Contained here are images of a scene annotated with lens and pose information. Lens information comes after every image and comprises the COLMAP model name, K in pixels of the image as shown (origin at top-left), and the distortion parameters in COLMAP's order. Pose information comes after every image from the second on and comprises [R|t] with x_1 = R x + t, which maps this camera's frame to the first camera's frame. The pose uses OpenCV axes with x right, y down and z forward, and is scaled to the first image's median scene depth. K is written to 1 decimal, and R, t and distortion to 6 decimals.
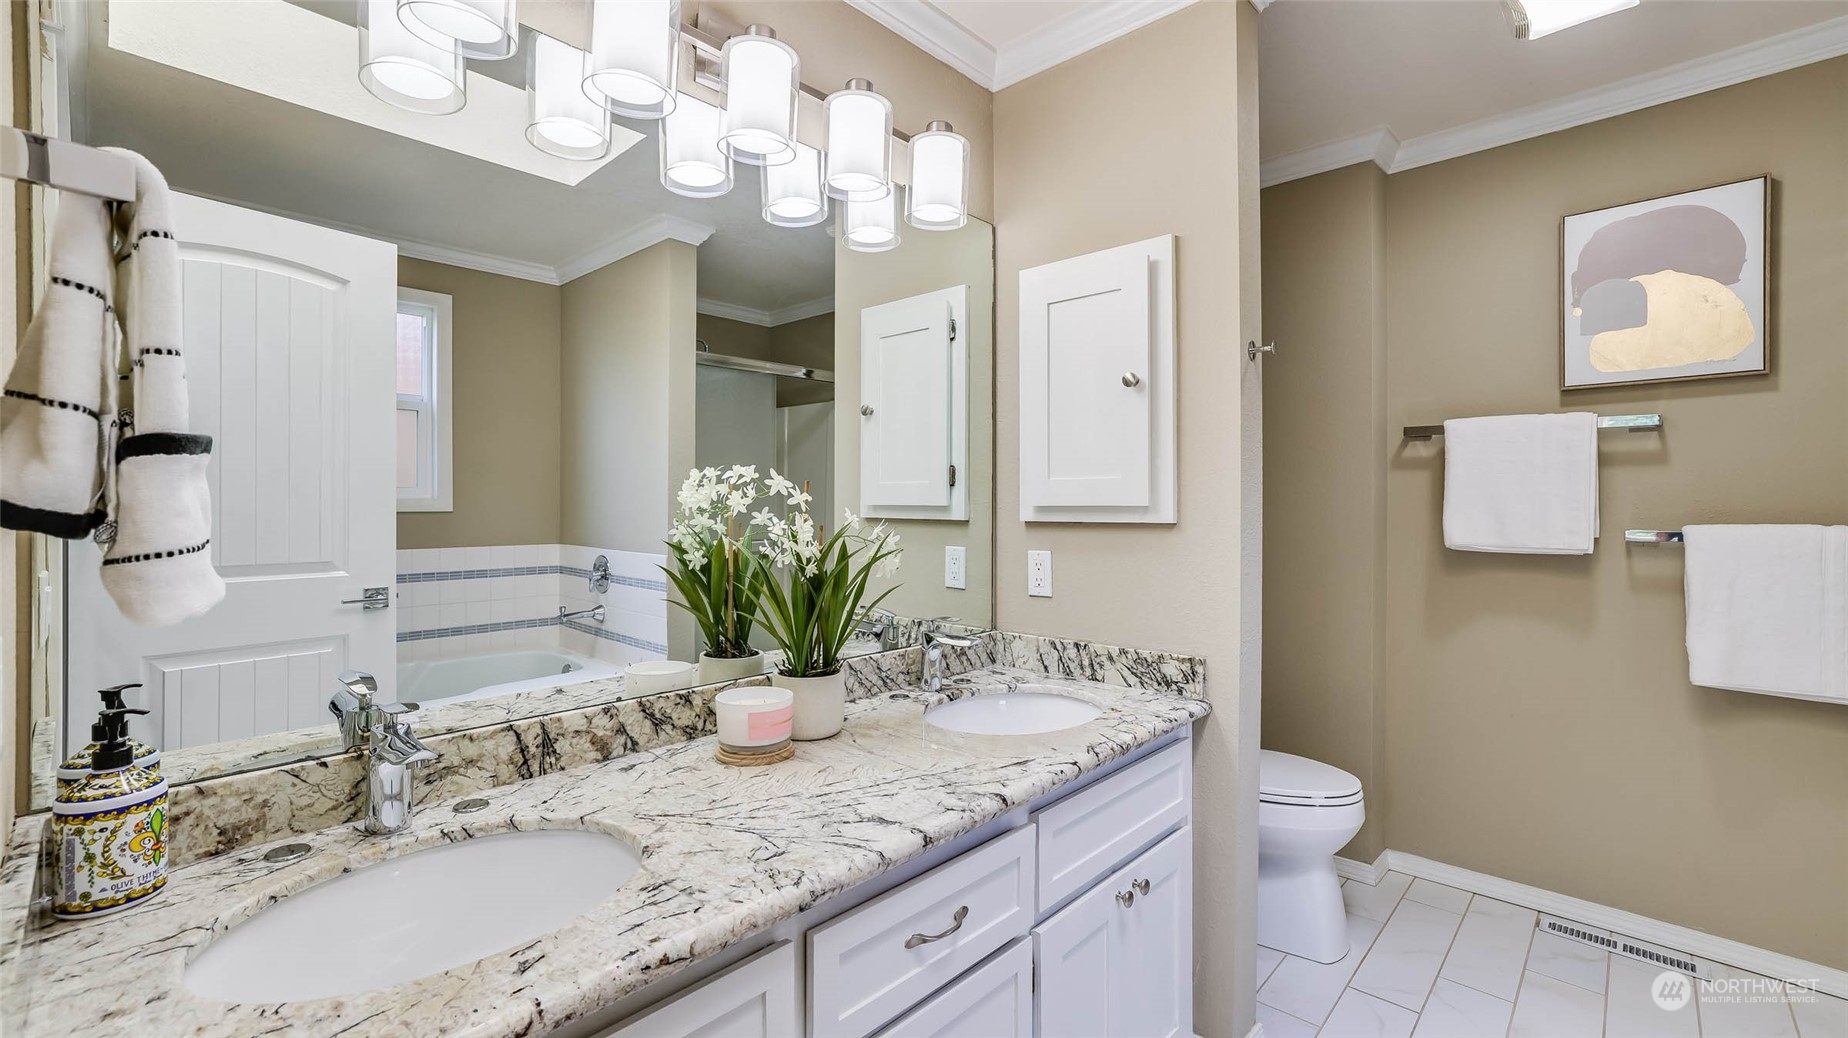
lens RADIAL K [[800.4, 0, 917.4], [0, 800.4, 510.5], [0, 0, 1]] dist [-0.010948, 0.000444]
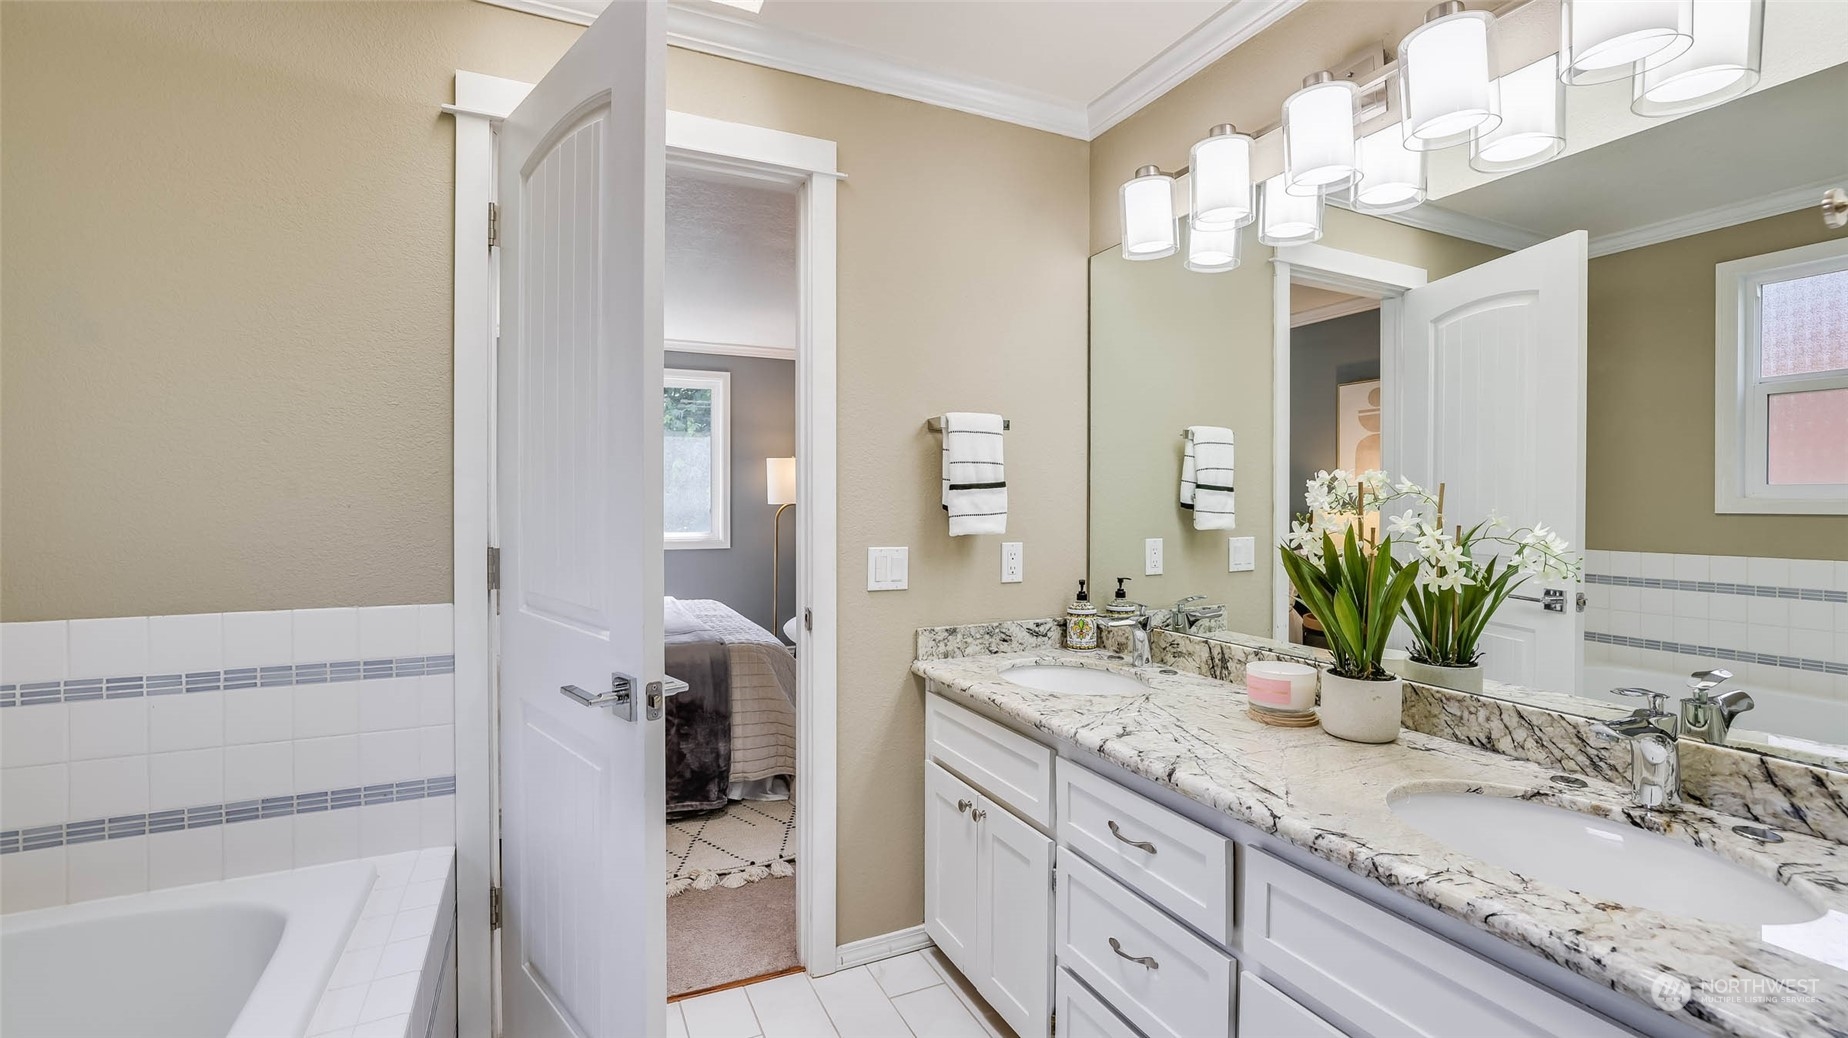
lens RADIAL K [[800.4, 0, 917.4], [0, 800.4, 510.5], [0, 0, 1]] dist [-0.010948, 0.000444]
pose [[-0.383903, 0.004045, -0.923365, 1.189465], [-0.014058, 0.999849, 0.010225, -0.004790], [0.923267, 0.016906, -0.383788, 1.045572]]
